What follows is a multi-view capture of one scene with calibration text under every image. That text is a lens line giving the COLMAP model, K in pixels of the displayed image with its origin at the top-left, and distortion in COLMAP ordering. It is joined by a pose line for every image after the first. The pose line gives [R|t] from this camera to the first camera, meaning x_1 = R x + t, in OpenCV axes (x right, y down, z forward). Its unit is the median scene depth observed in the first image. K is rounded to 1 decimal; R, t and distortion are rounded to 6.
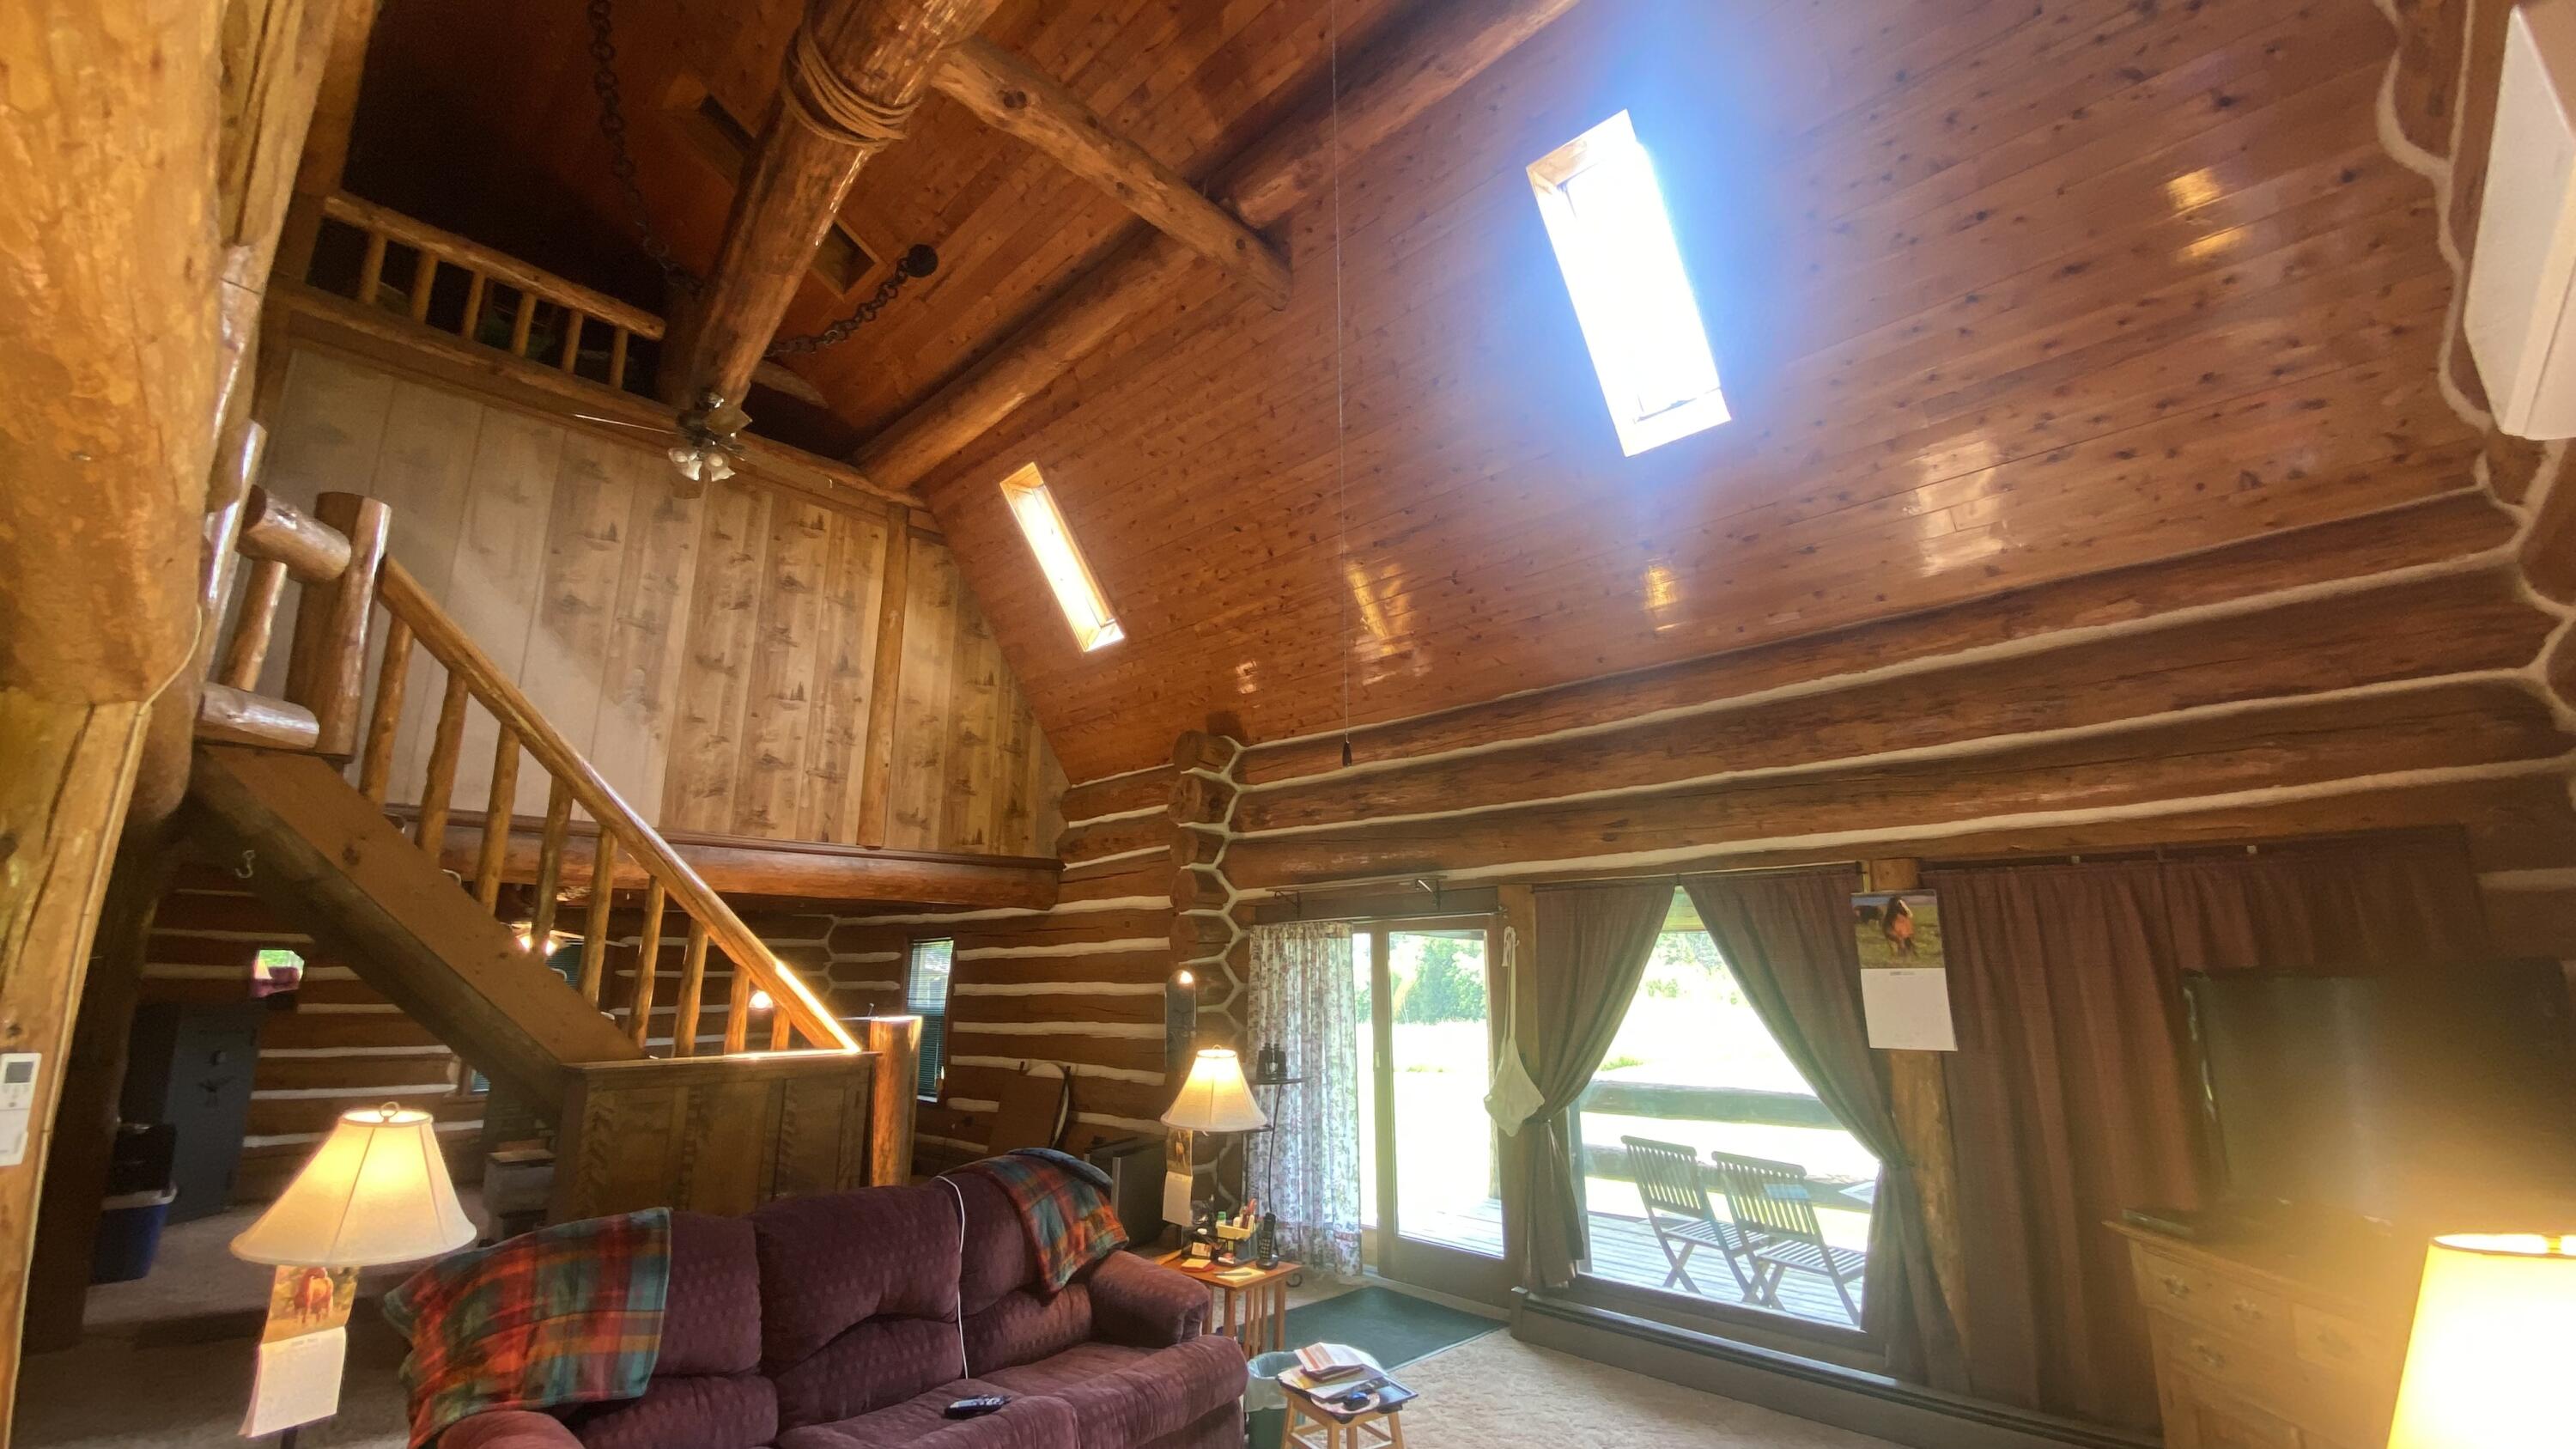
lens RADIAL K [[1051.2, 0, 1289.6], [0, 1051.2, 716.3], [0, 0, 1]] dist [0.033446, -0.025920]
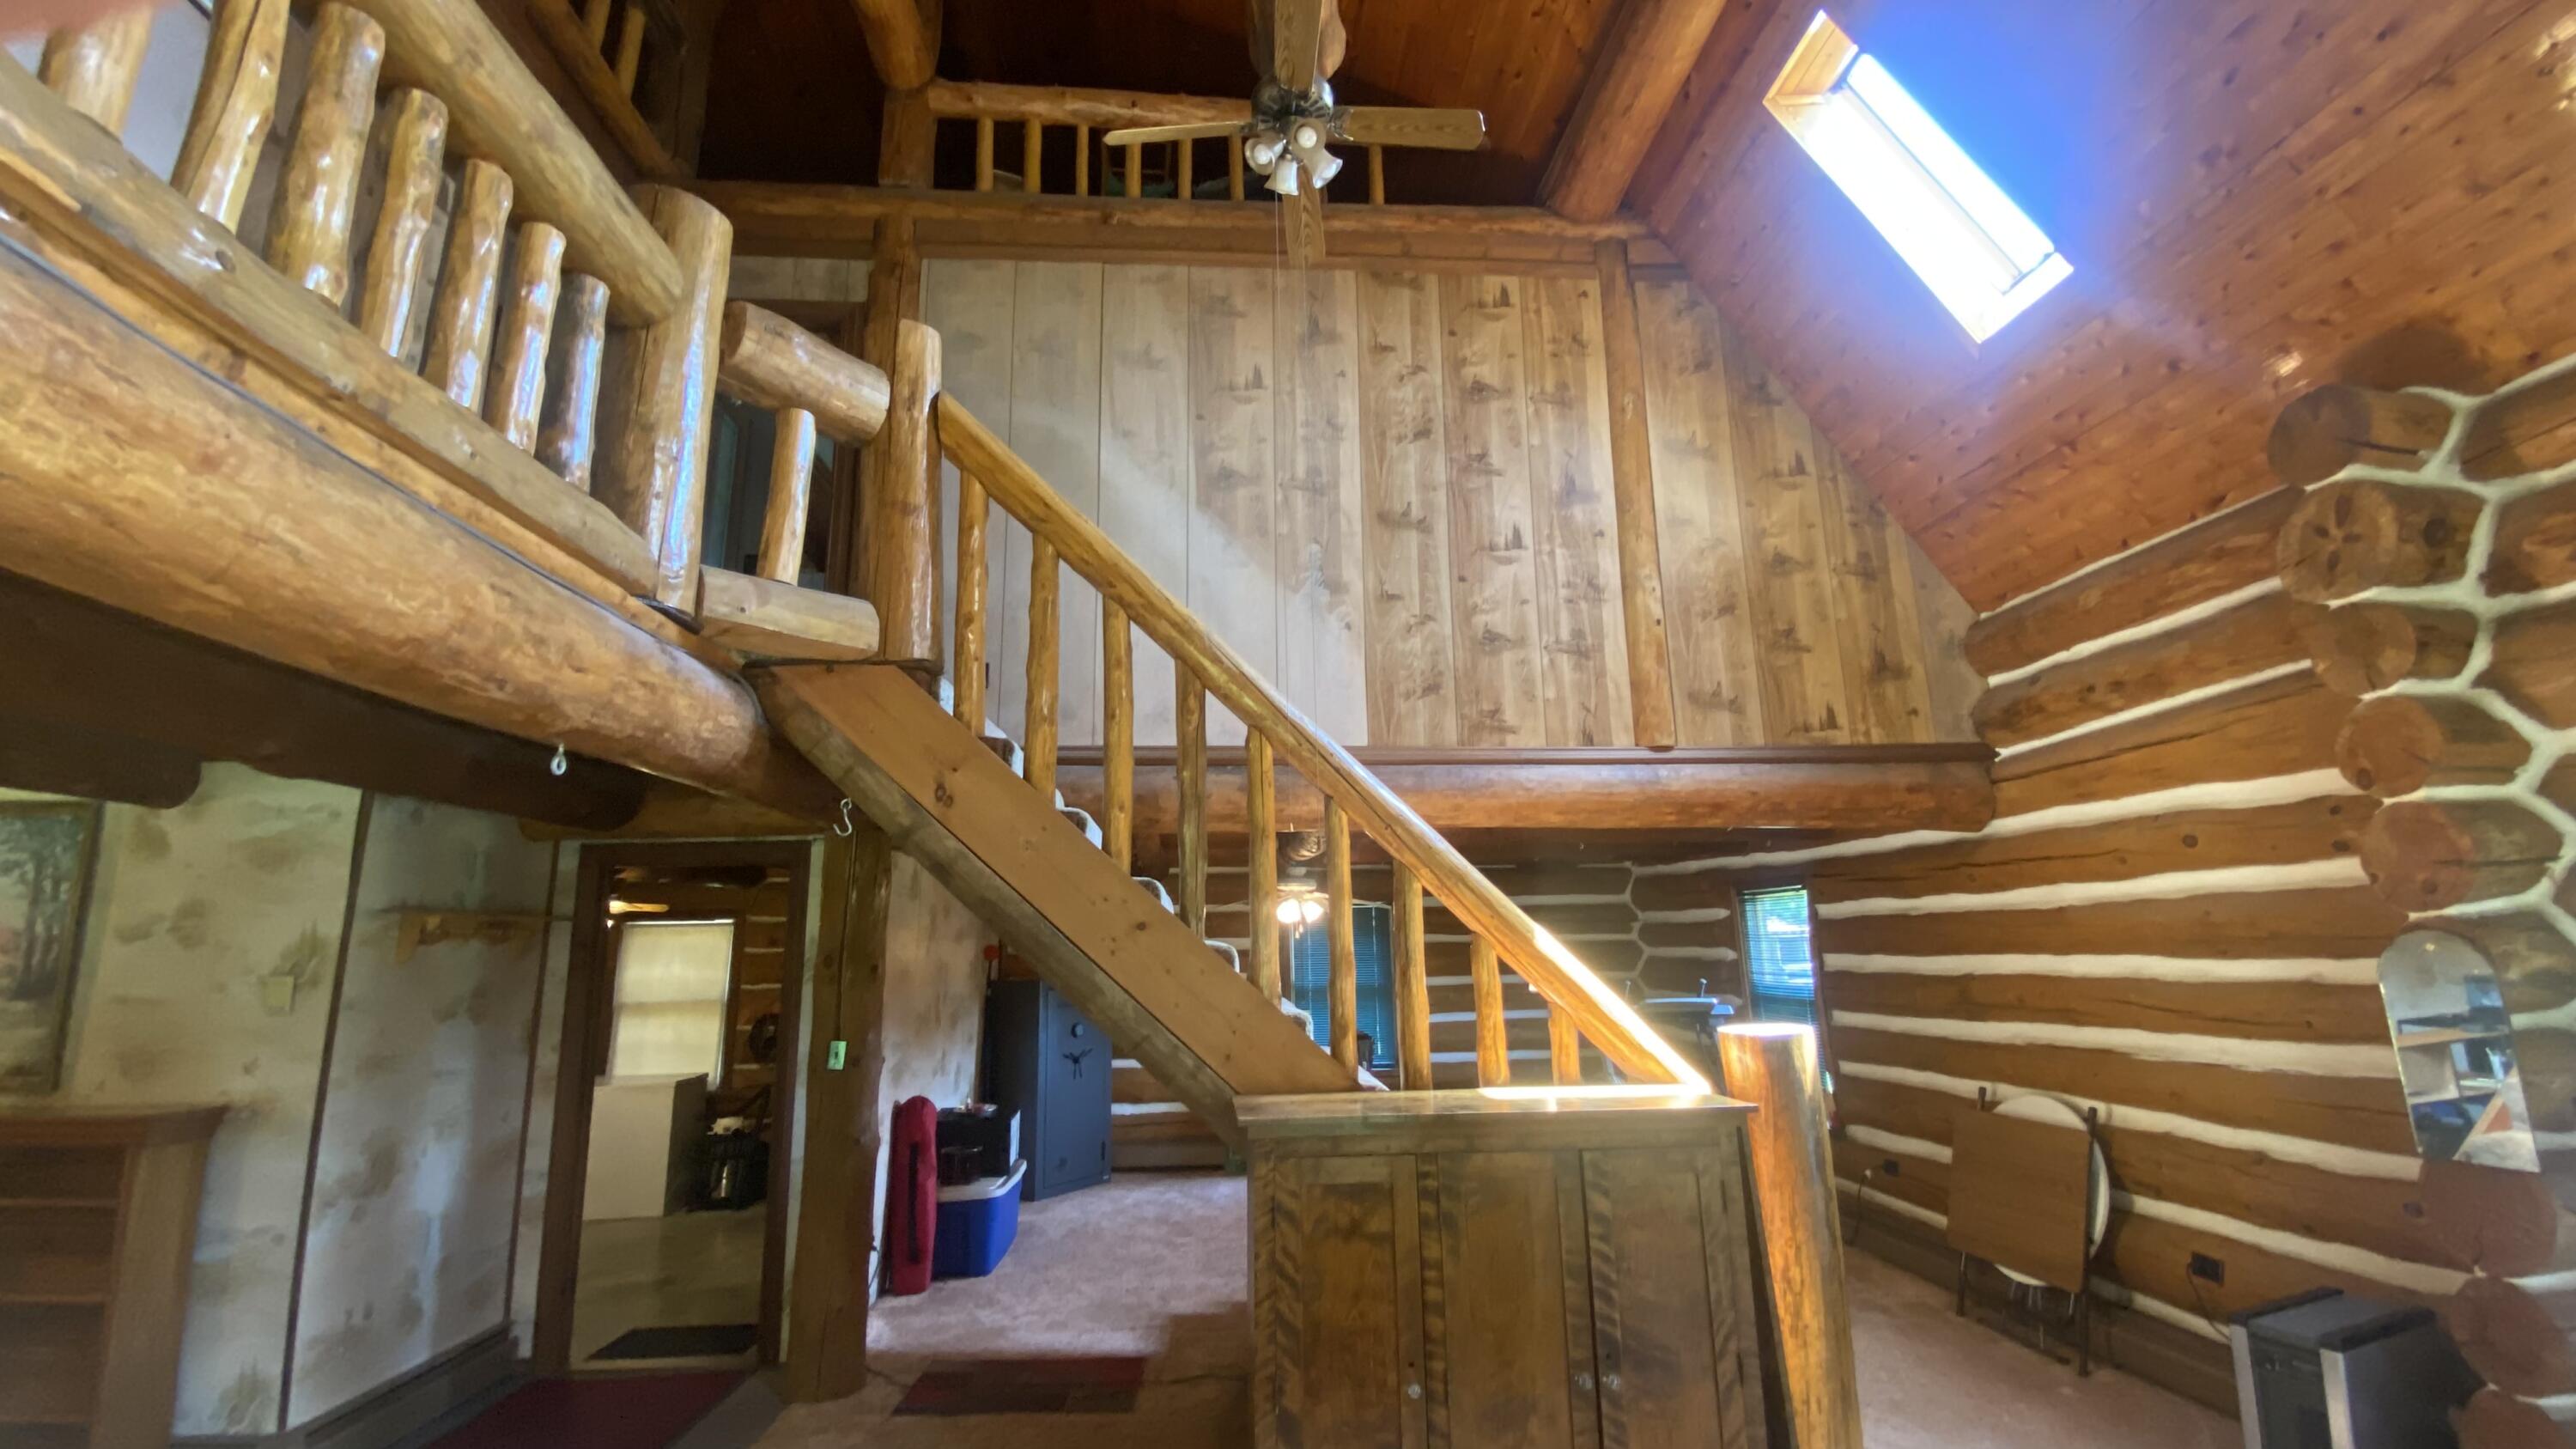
lens RADIAL K [[1051.2, 0, 1289.6], [0, 1051.2, 716.3], [0, 0, 1]] dist [0.033446, -0.025920]
pose [[0.750418, -0.148461, -0.644074, -0.151383], [0.173395, 0.984537, -0.024914, 0.083987], [0.637814, -0.092984, 0.764557, 0.375015]]
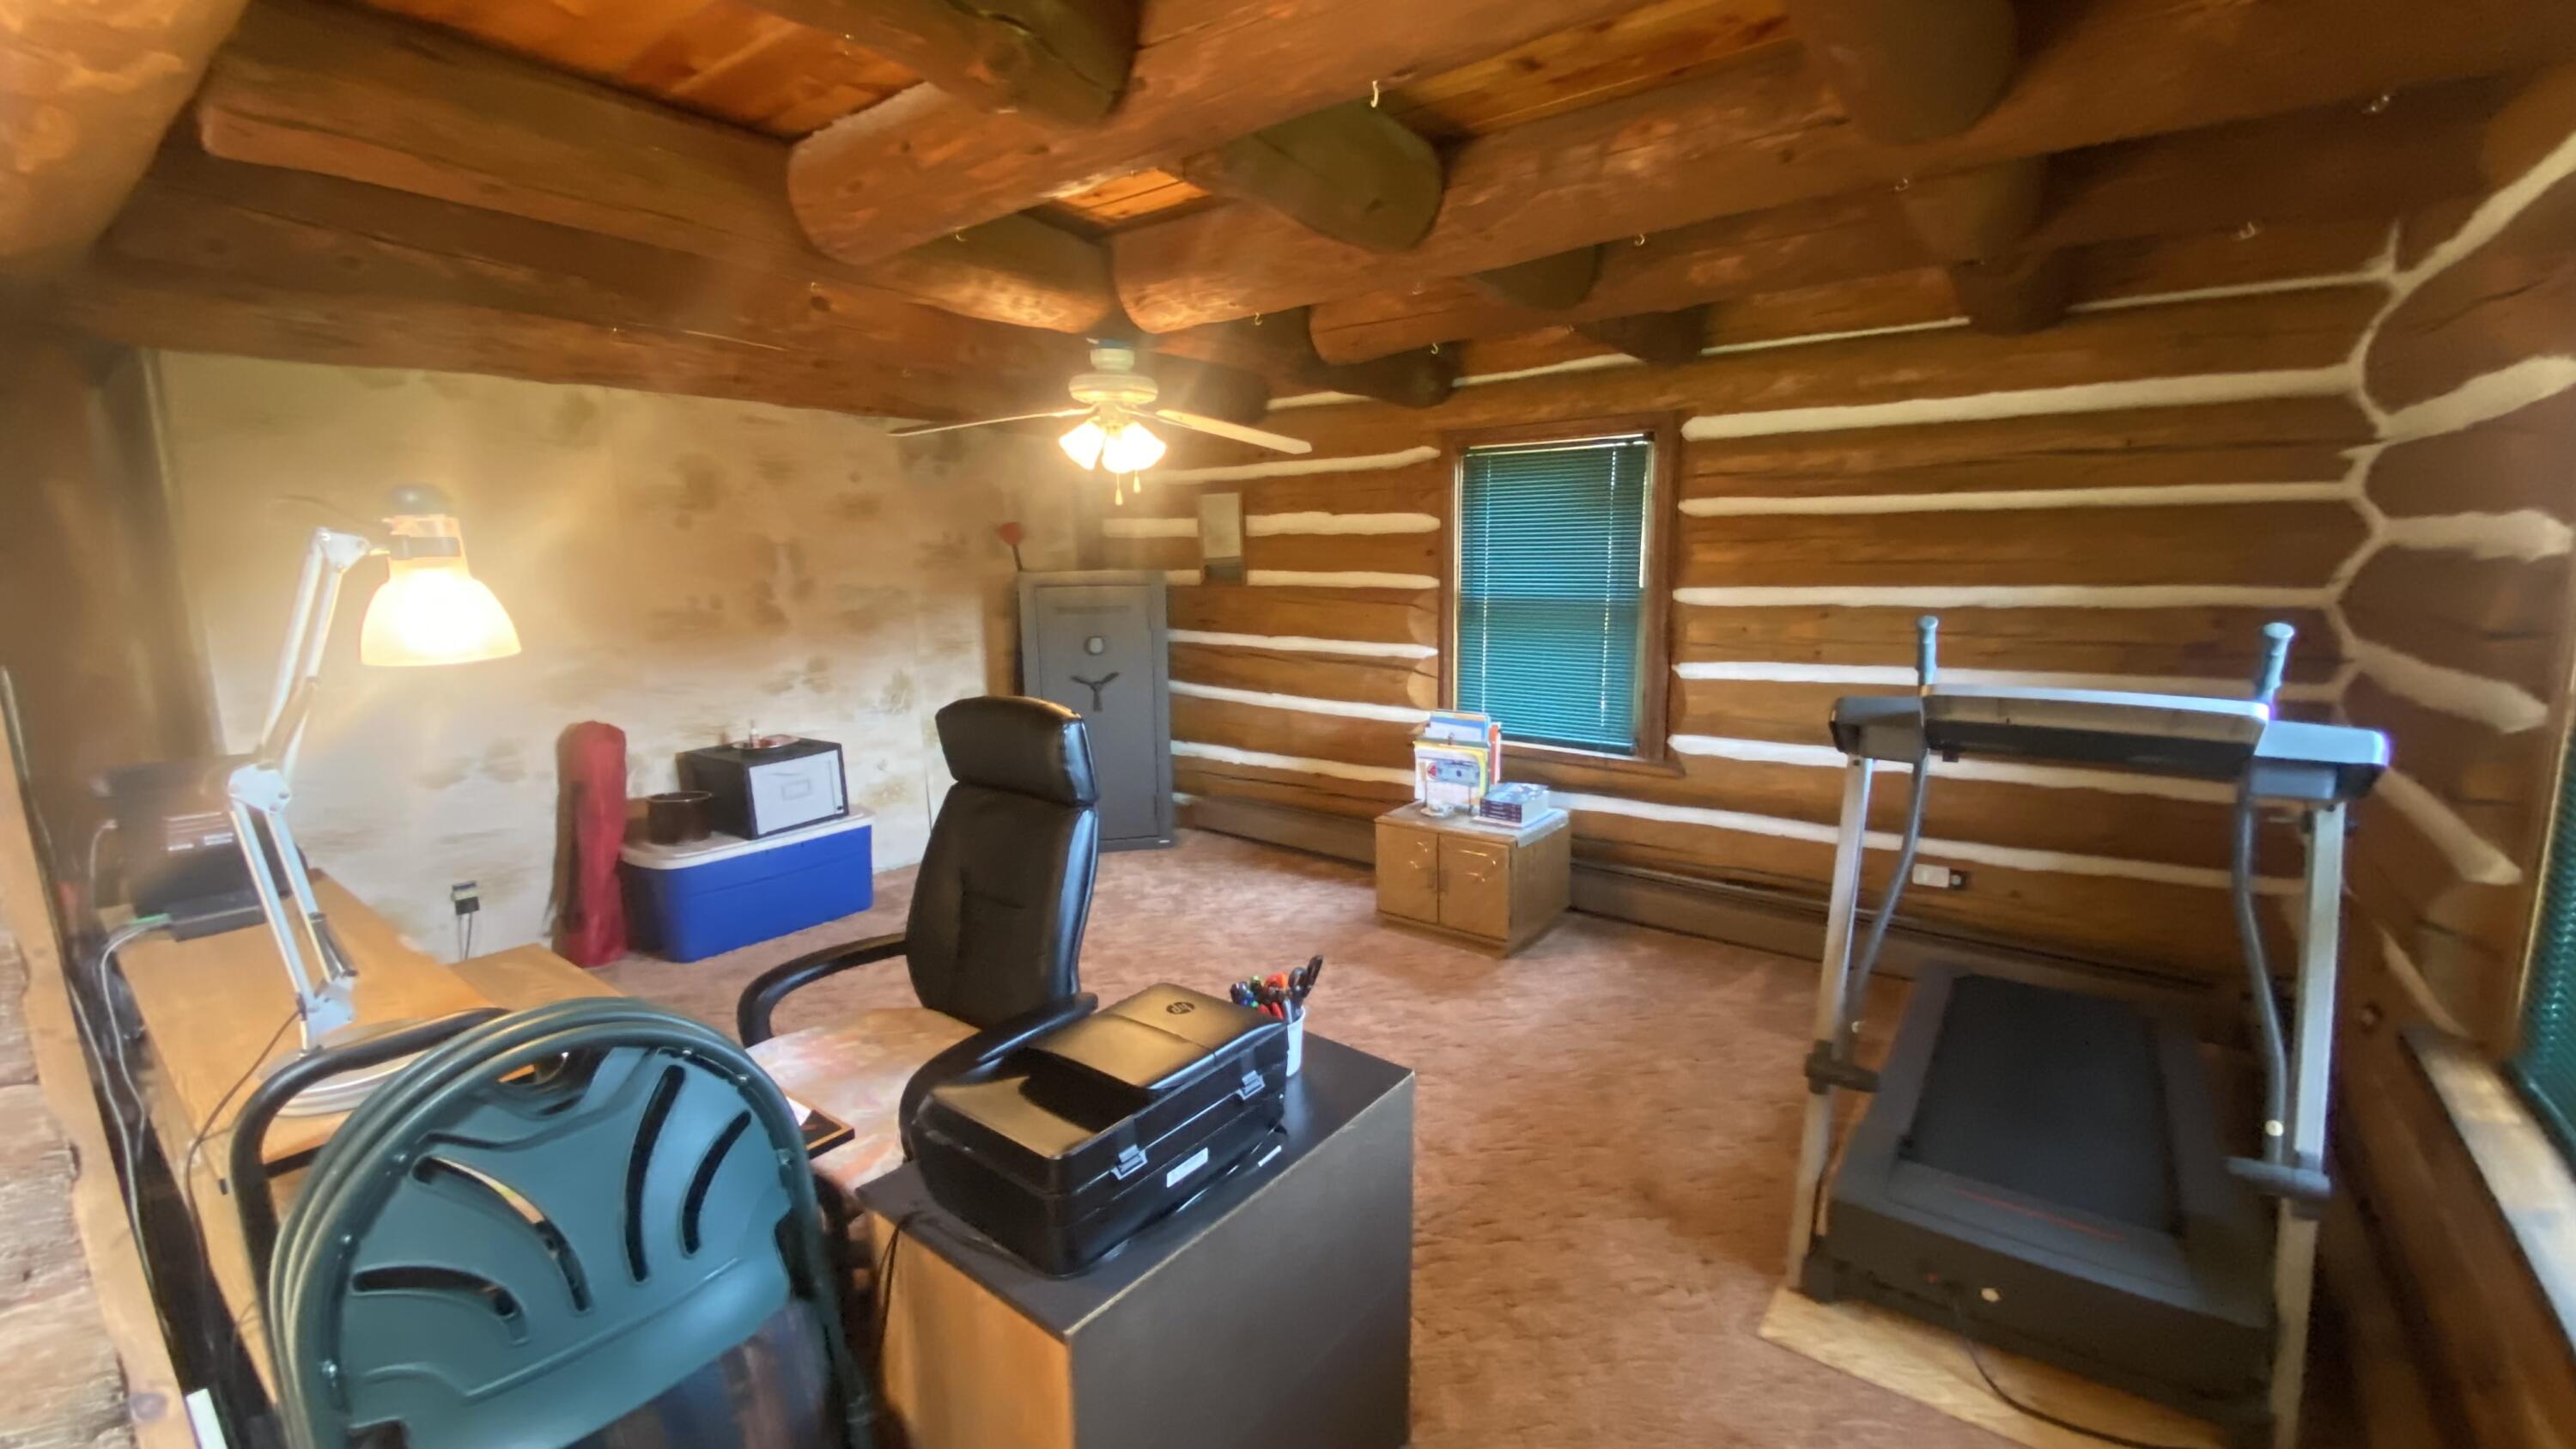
lens RADIAL K [[1051.2, 0, 1289.6], [0, 1051.2, 716.3], [0, 0, 1]] dist [0.033446, -0.025920]
pose [[0.119365, 0.162398, -0.979479, -0.297563], [0.252708, 0.949072, 0.188153, 0.269243], [0.960152, -0.269981, 0.072246, 1.064484]]
